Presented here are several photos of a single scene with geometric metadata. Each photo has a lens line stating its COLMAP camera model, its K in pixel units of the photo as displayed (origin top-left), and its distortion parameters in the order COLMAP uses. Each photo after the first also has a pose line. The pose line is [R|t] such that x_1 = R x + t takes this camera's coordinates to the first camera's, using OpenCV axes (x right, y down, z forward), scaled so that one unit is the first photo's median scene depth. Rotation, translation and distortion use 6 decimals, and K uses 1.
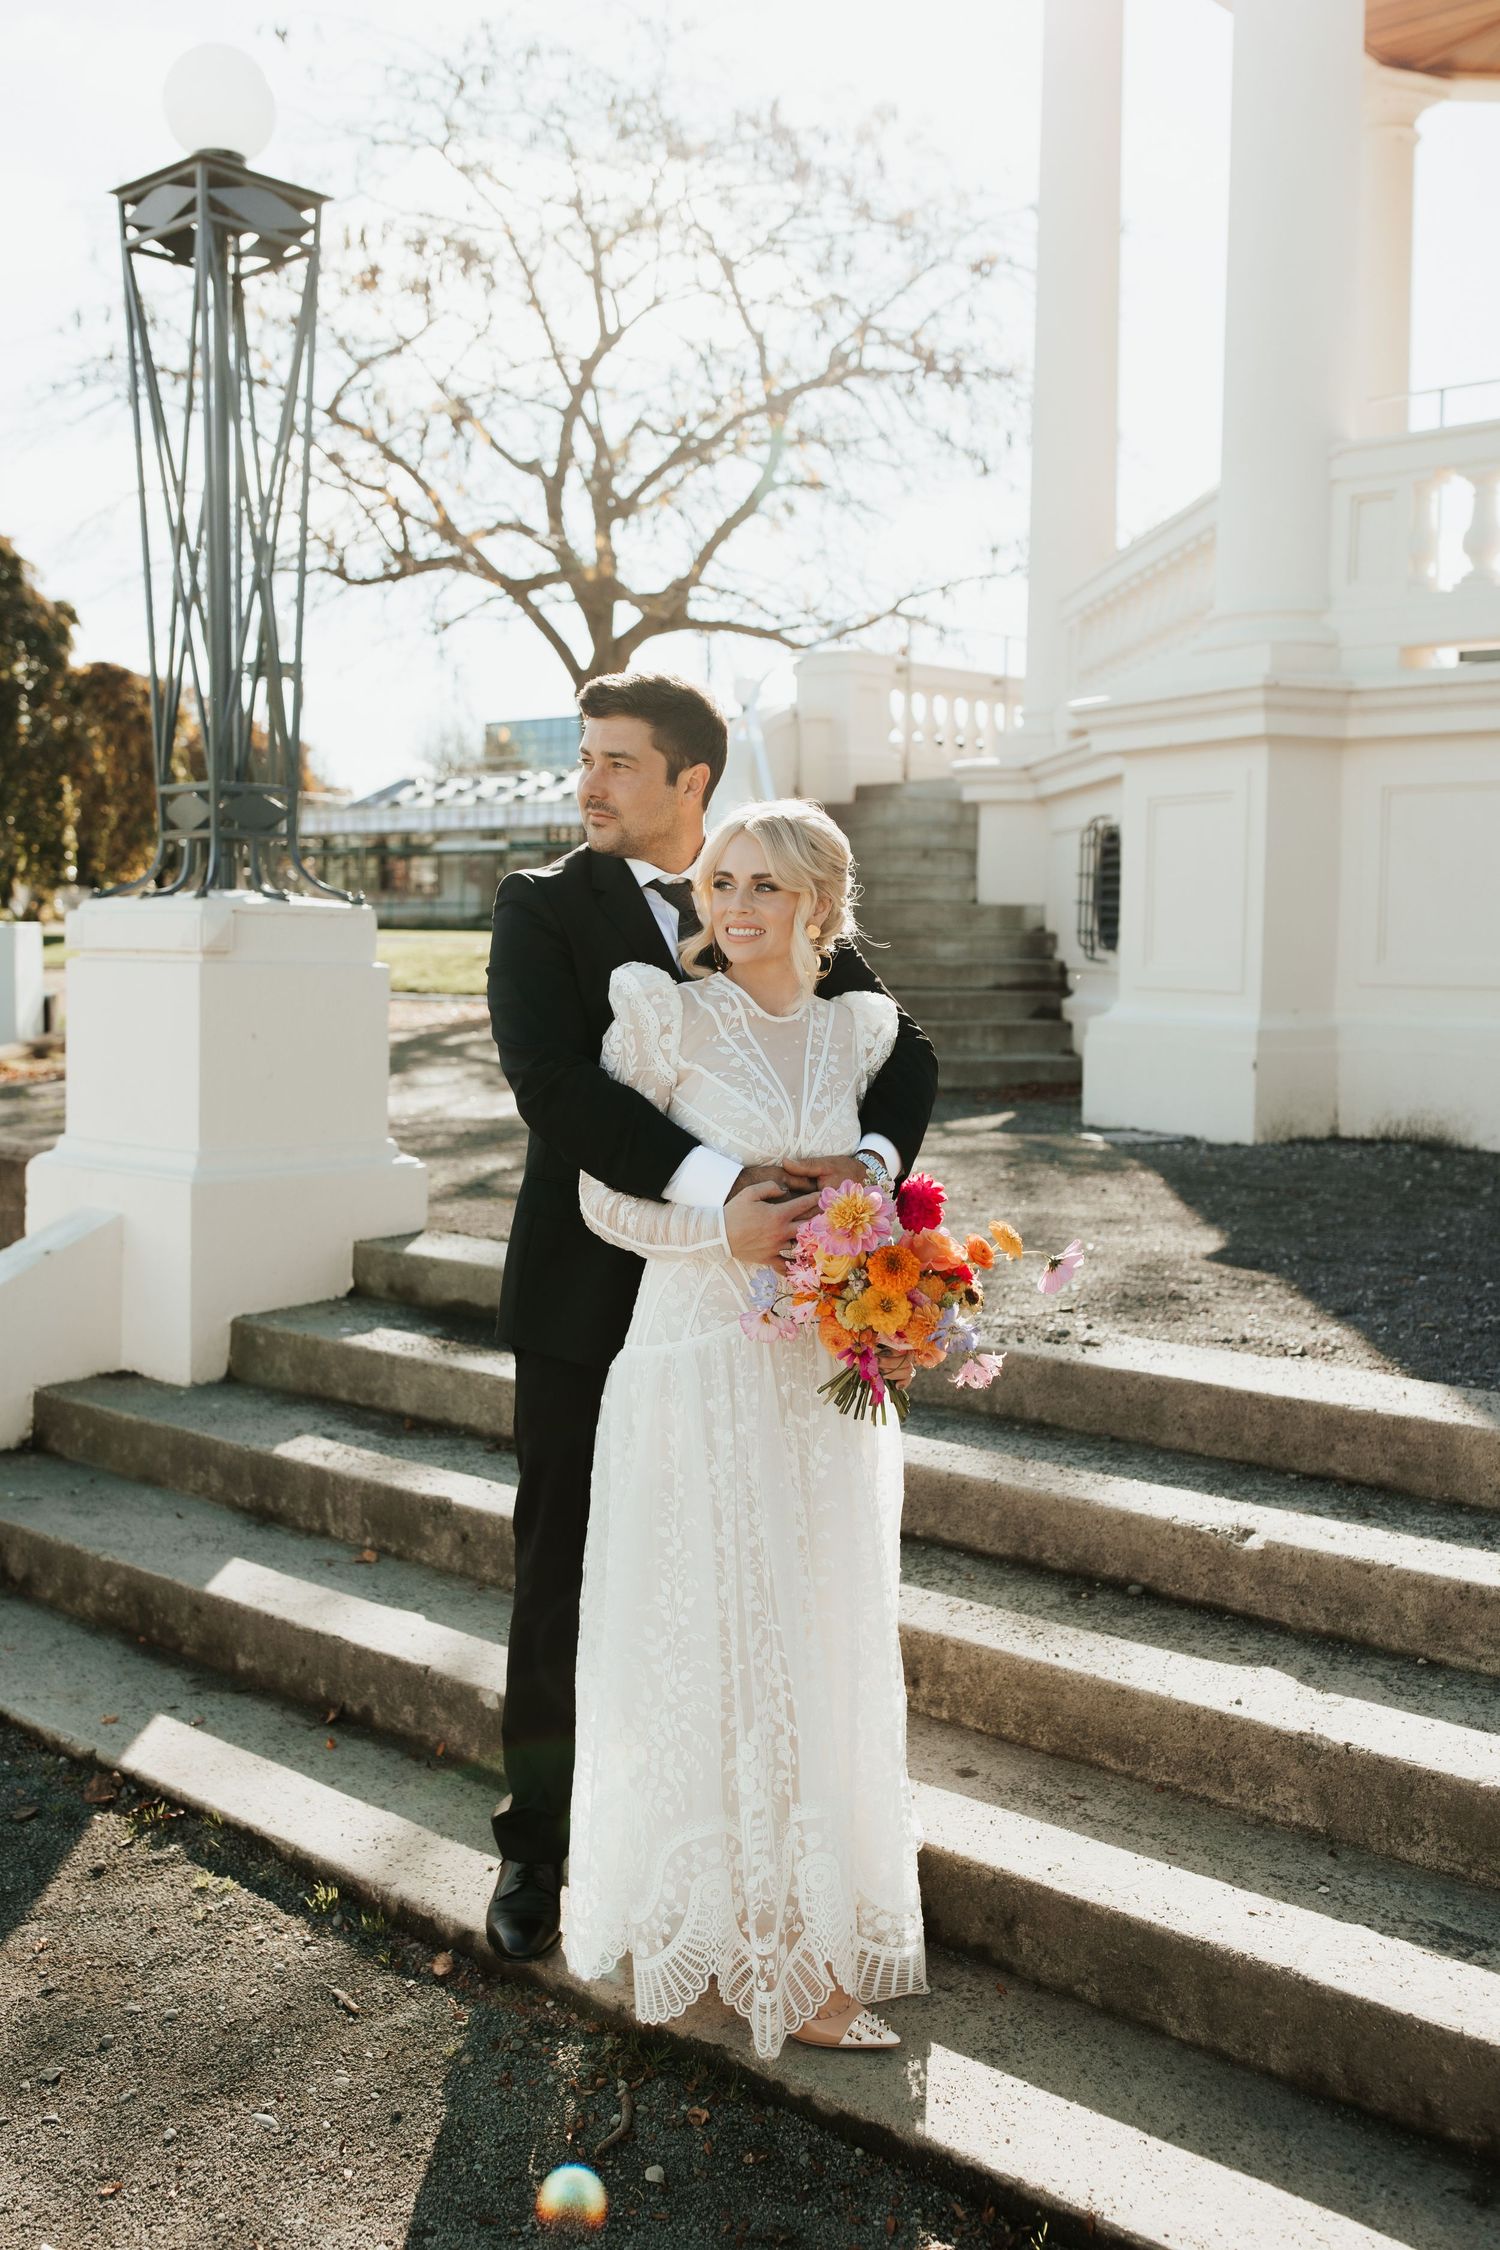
lens RADIAL K [[2249.0, 0, 746.9], [0, 2249.0, 1084.8], [0, 0, 1]] dist [0.006109, 0.006065]
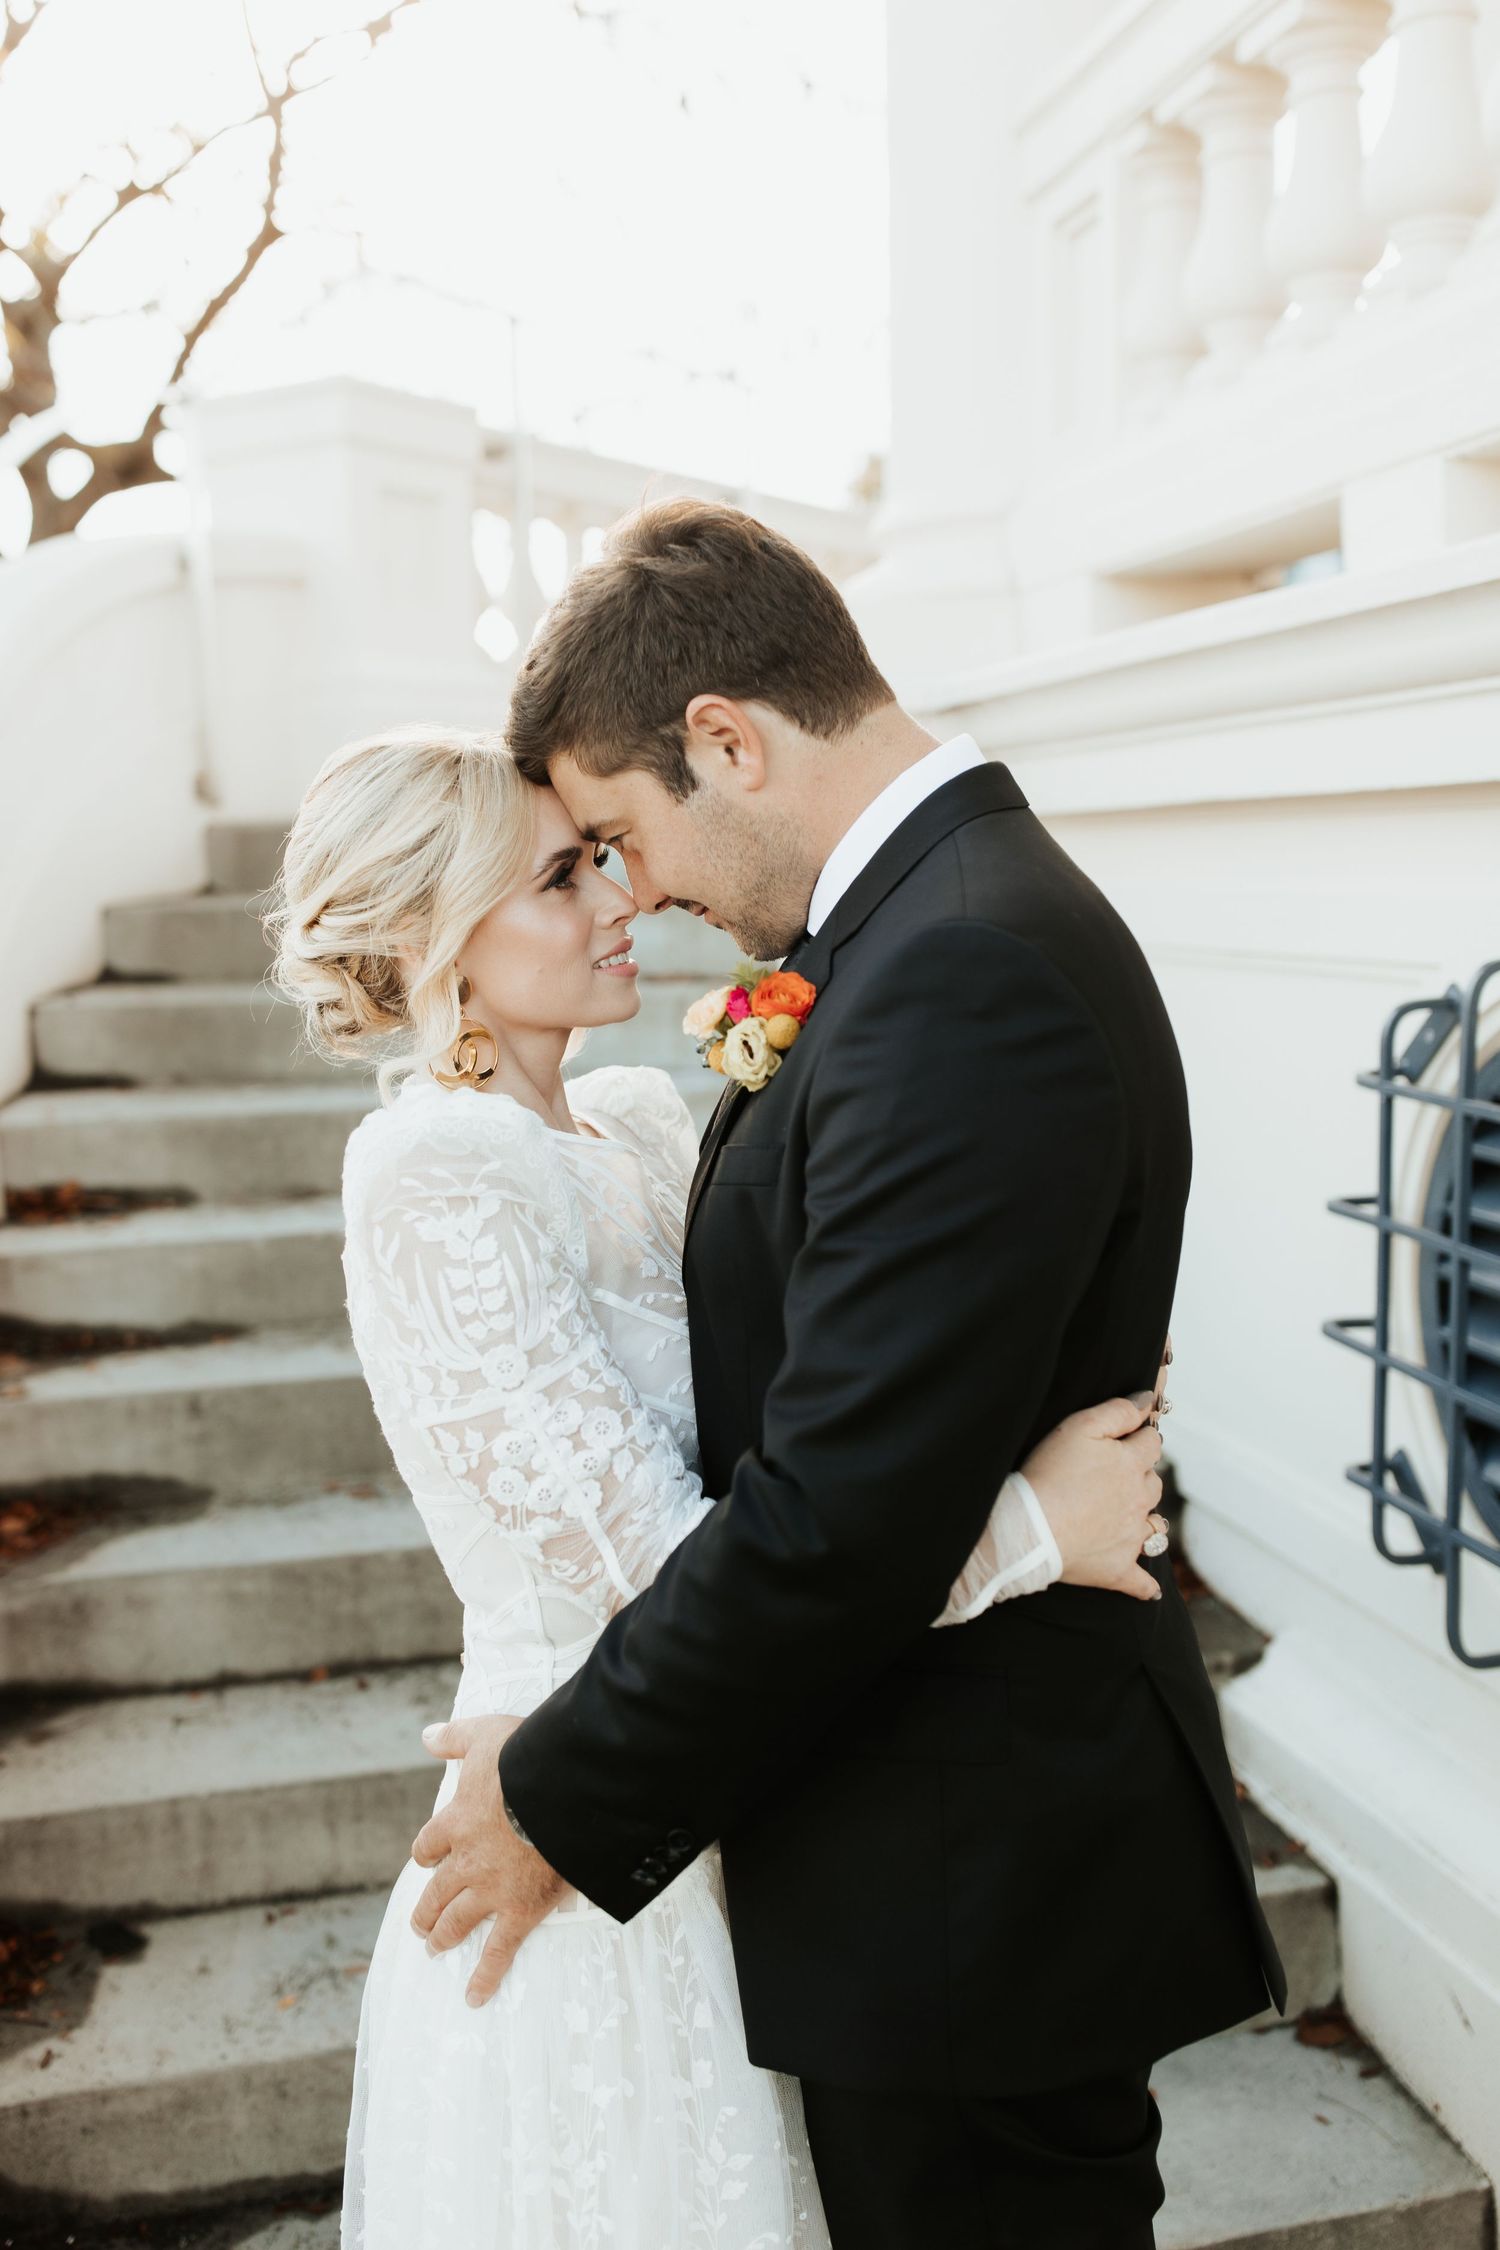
lens RADIAL K [[2249.0, 0, 746.9], [0, 2249.0, 1084.8], [0, 0, 1]] dist [0.006109, 0.006065]
pose [[0.986893, -0.052407, 0.152627, 0.064561], [0.047582, 0.998251, 0.035096, -0.123257], [-0.154199, -0.027374, 0.987661, 0.848971]]
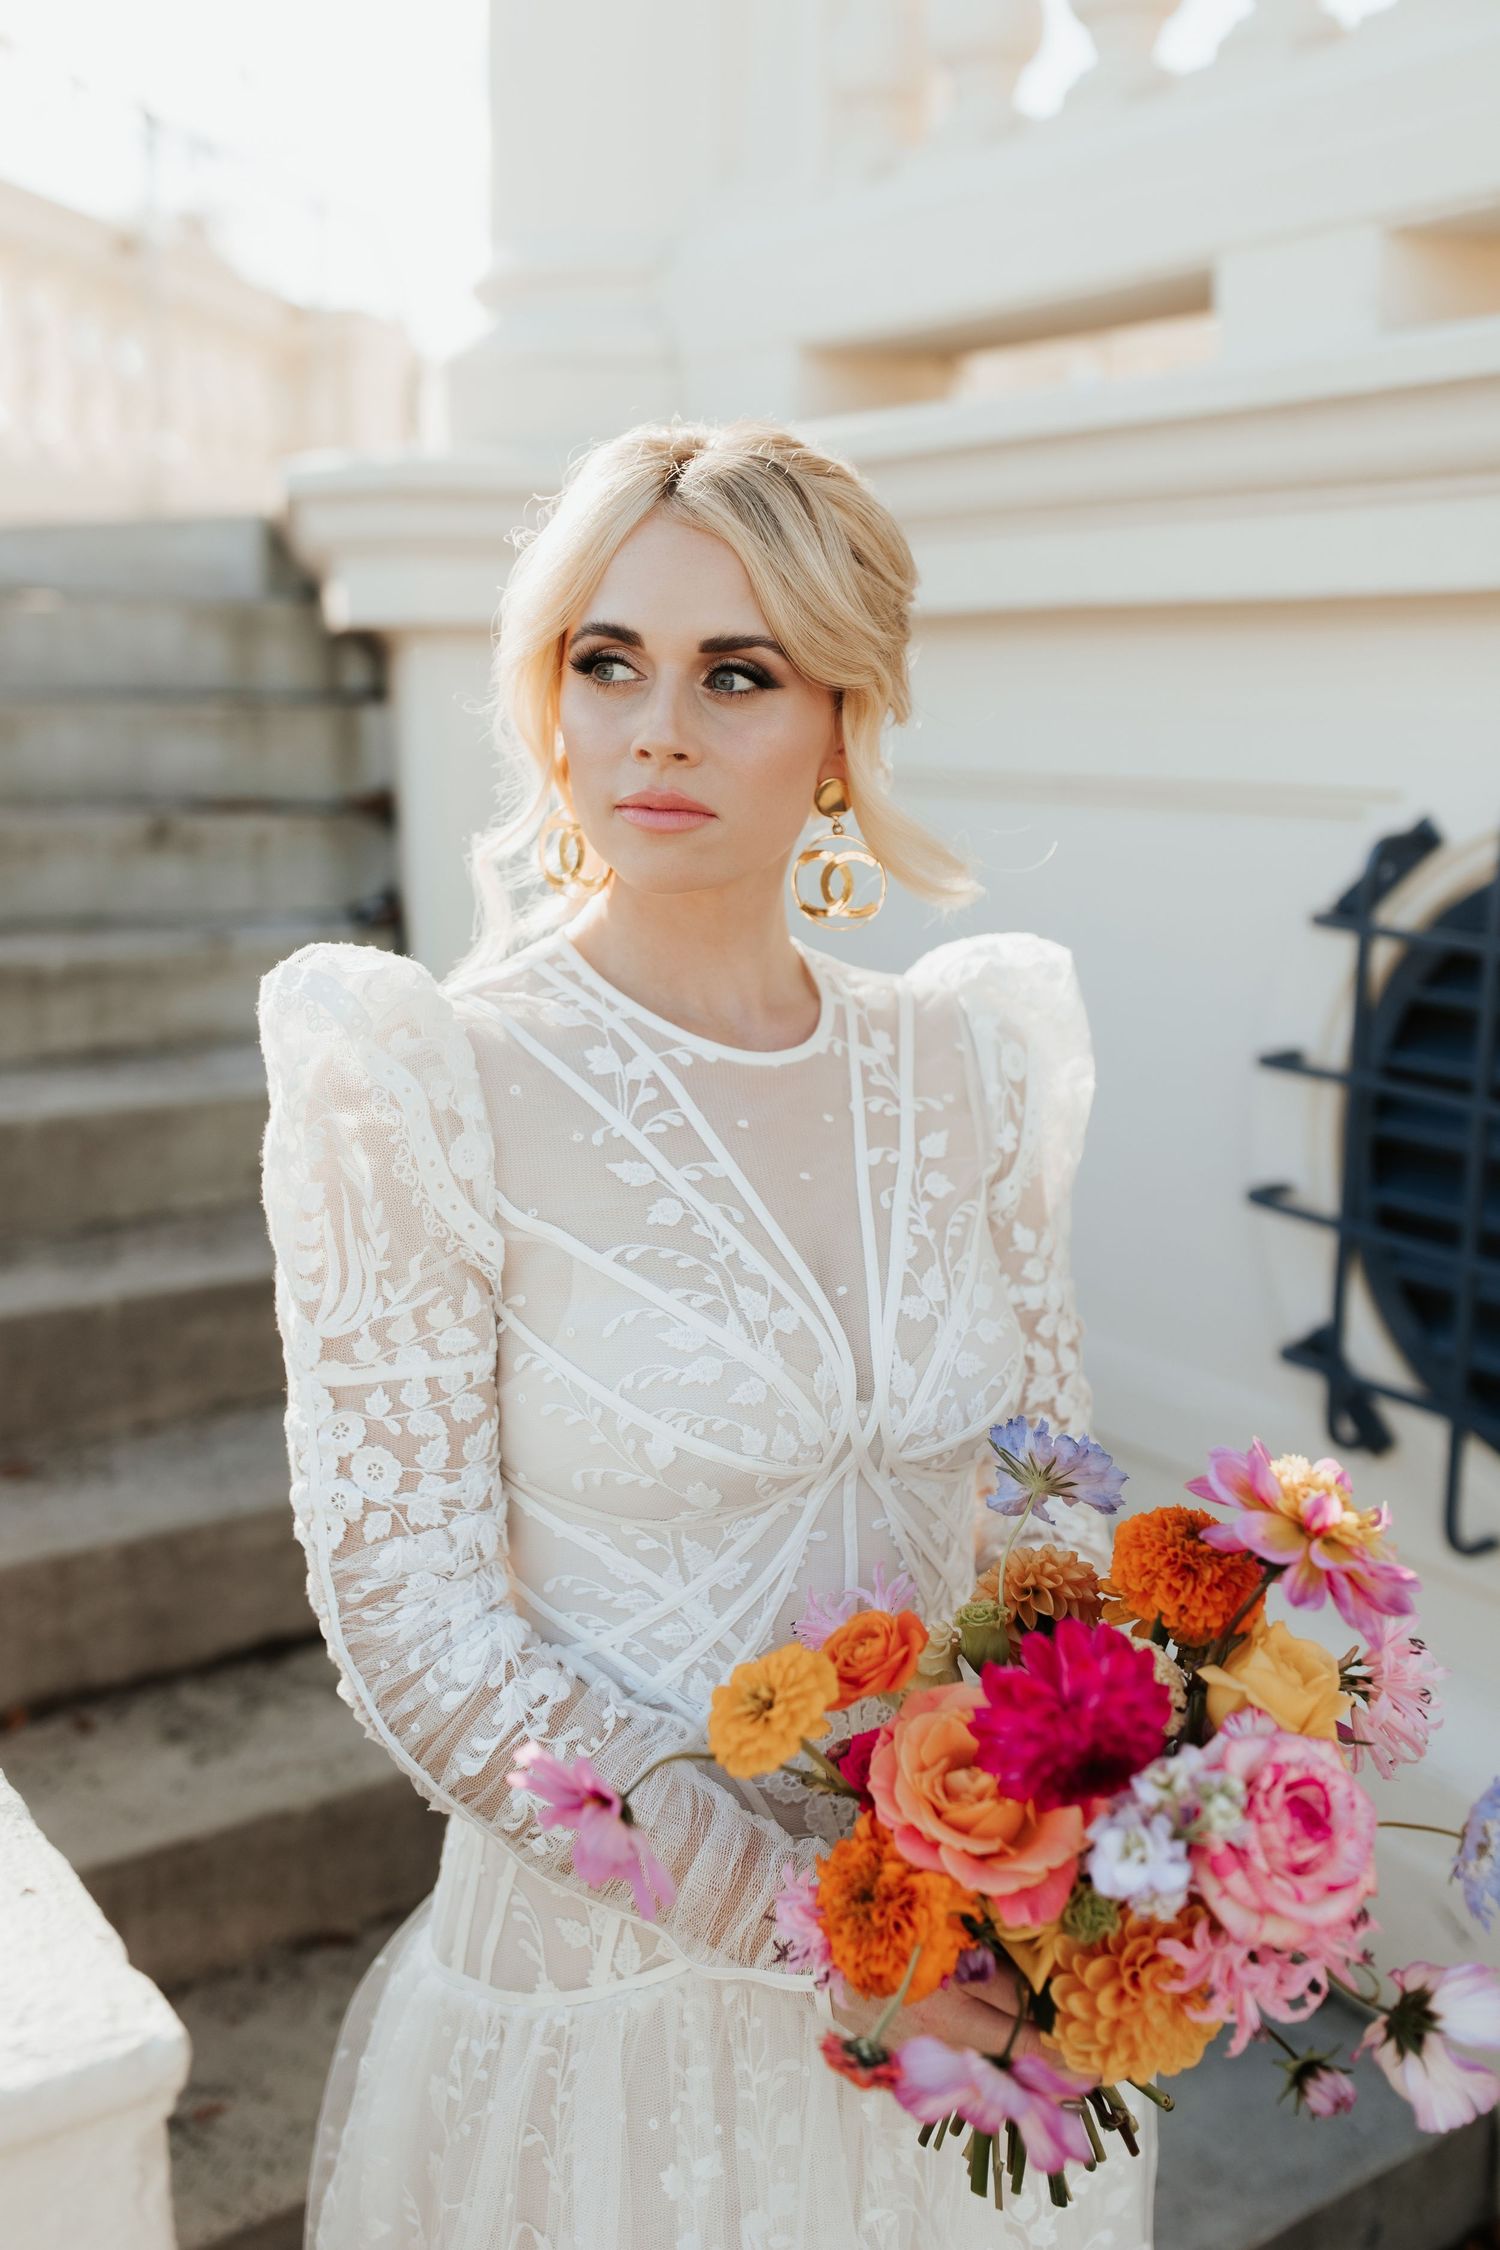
lens RADIAL K [[2249.0, 0, 746.9], [0, 2249.0, 1084.8], [0, 0, 1]] dist [0.006109, 0.006065]
pose [[0.863899, -0.094995, 0.494625, 0.011640], [0.041307, 0.992107, 0.118393, -0.124565], [-0.501968, -0.081848, 0.861005, 0.917164]]
